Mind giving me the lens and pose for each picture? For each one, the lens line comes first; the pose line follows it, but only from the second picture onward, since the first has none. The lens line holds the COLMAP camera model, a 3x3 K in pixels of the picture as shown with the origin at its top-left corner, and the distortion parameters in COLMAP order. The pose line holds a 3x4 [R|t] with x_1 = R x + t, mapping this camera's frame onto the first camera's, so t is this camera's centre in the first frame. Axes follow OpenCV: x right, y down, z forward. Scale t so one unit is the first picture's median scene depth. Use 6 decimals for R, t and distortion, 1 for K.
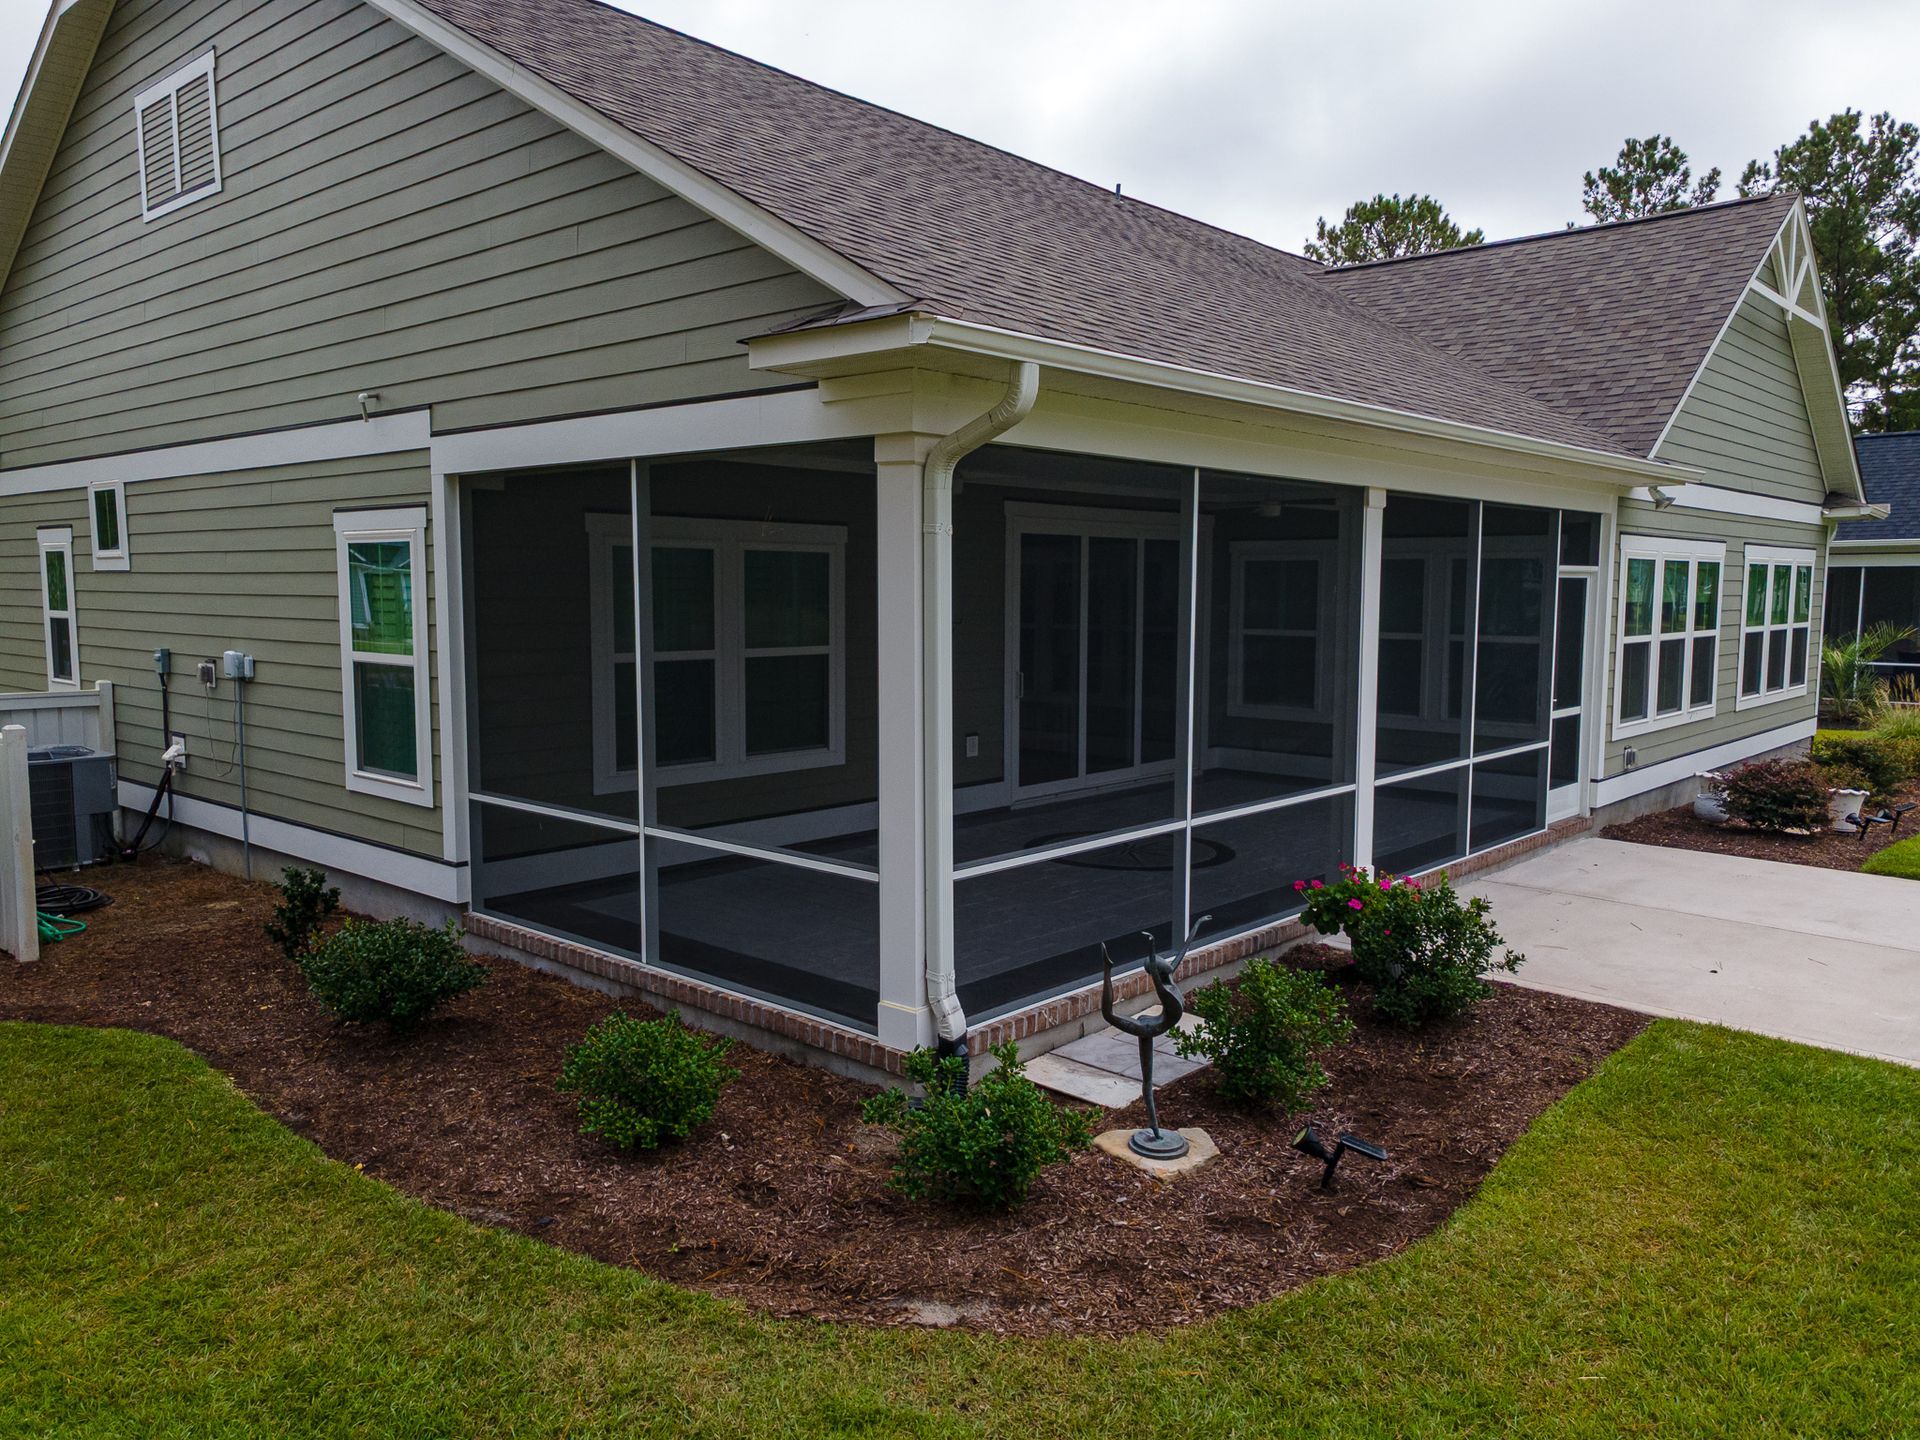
lens RADIAL K [[1387.5, 0, 953.2], [0, 1387.5, 713.8], [0, 0, 1]] dist [0.015731, 0.052319]
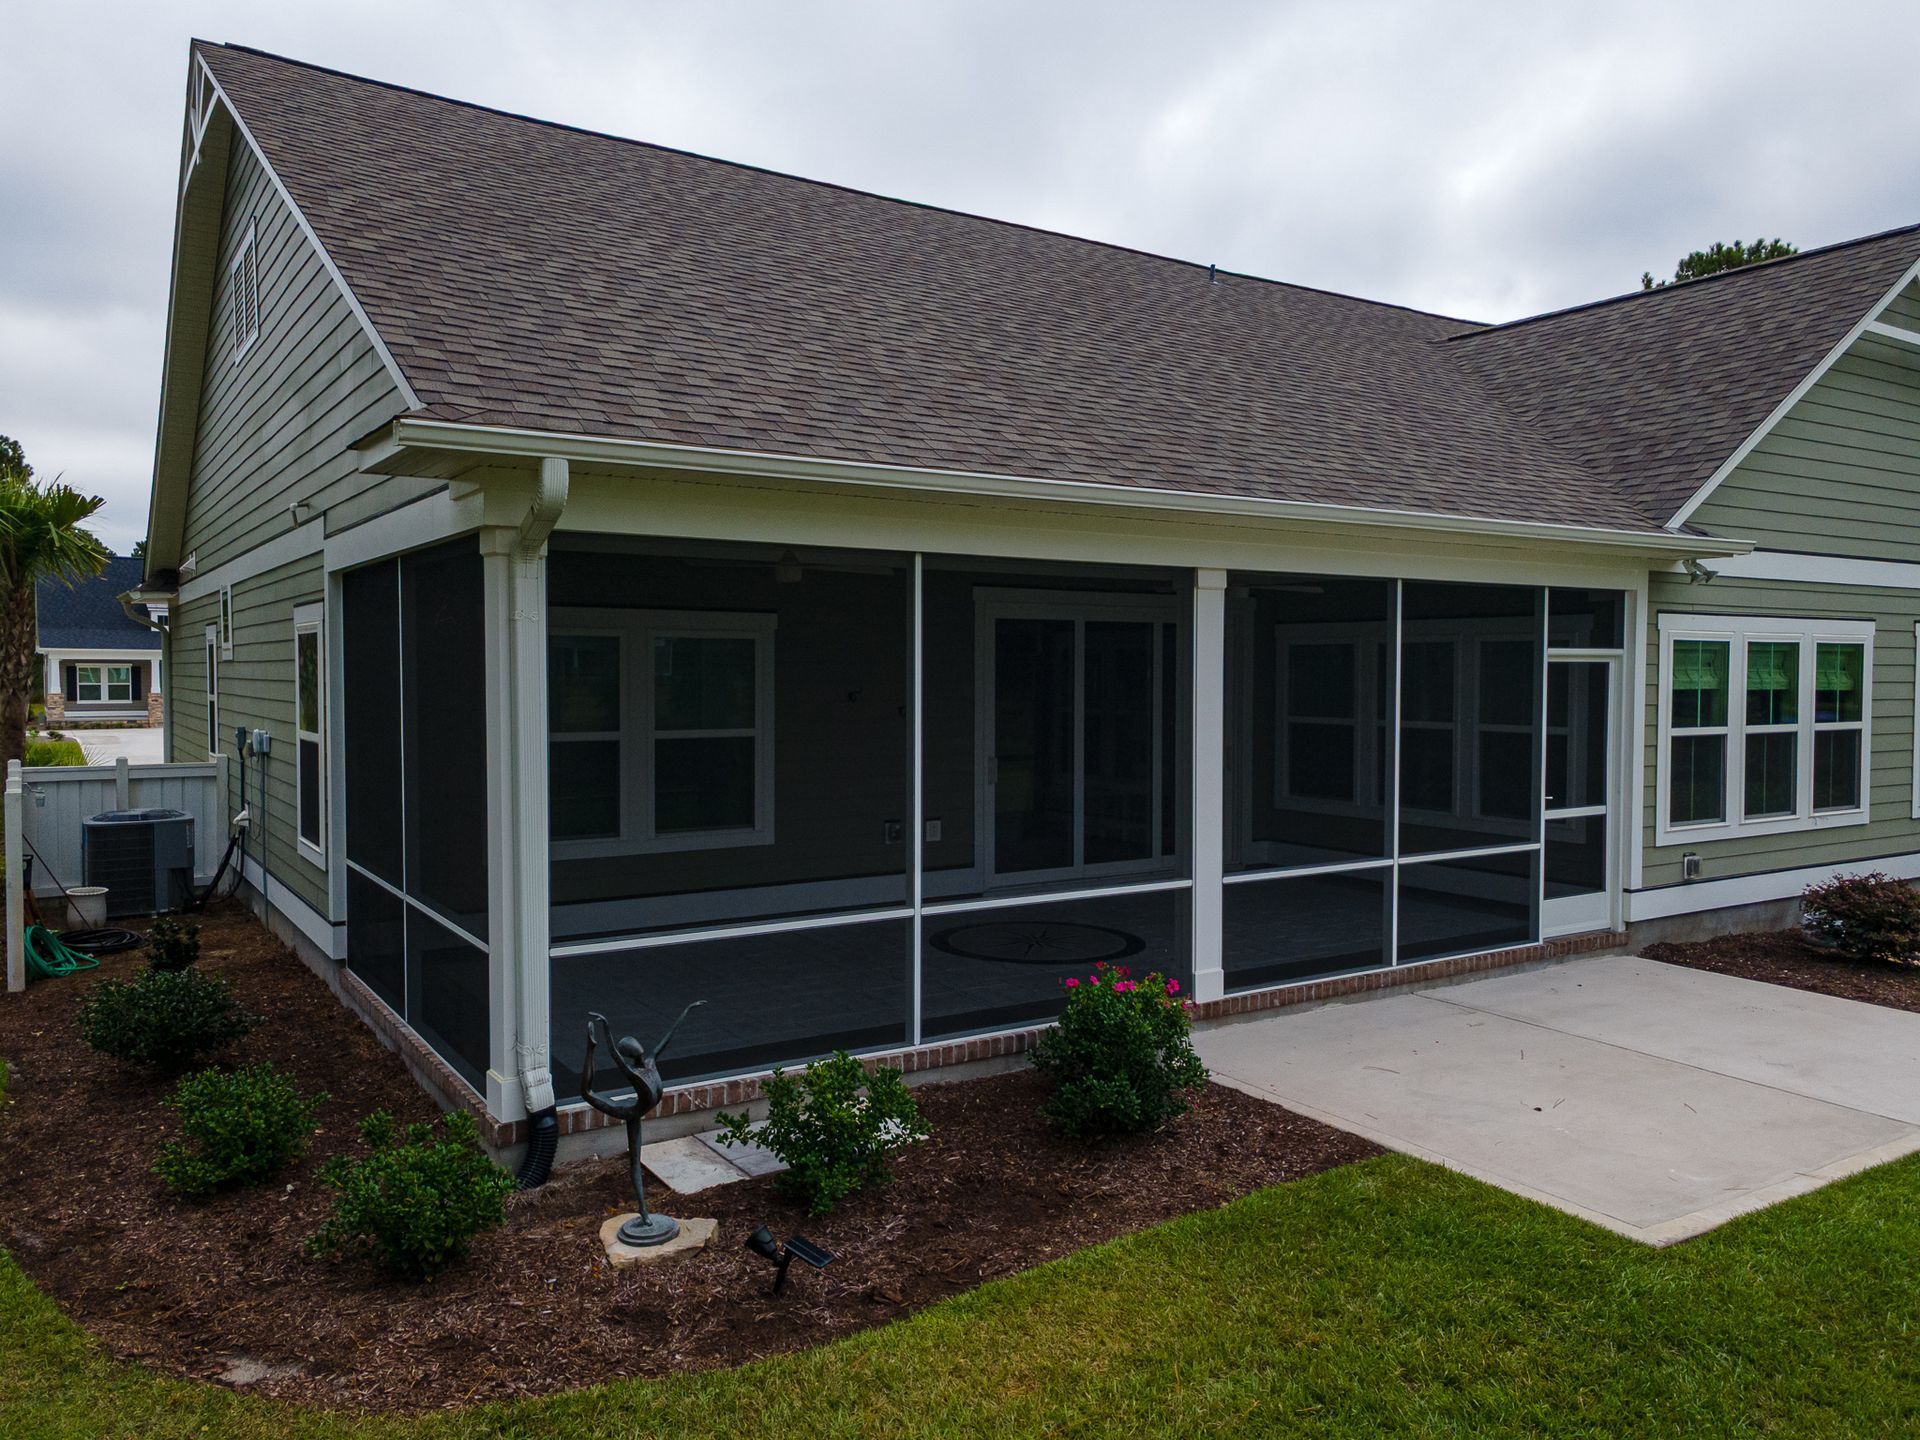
lens RADIAL K [[1387.5, 0, 953.2], [0, 1387.5, 713.8], [0, 0, 1]] dist [0.015731, 0.052319]
pose [[0.967308, 0.006442, -0.253523, 0.327427], [-0.022069, 0.998023, -0.058842, -0.002798], [0.252643, 0.062513, 0.965538, 0.038708]]
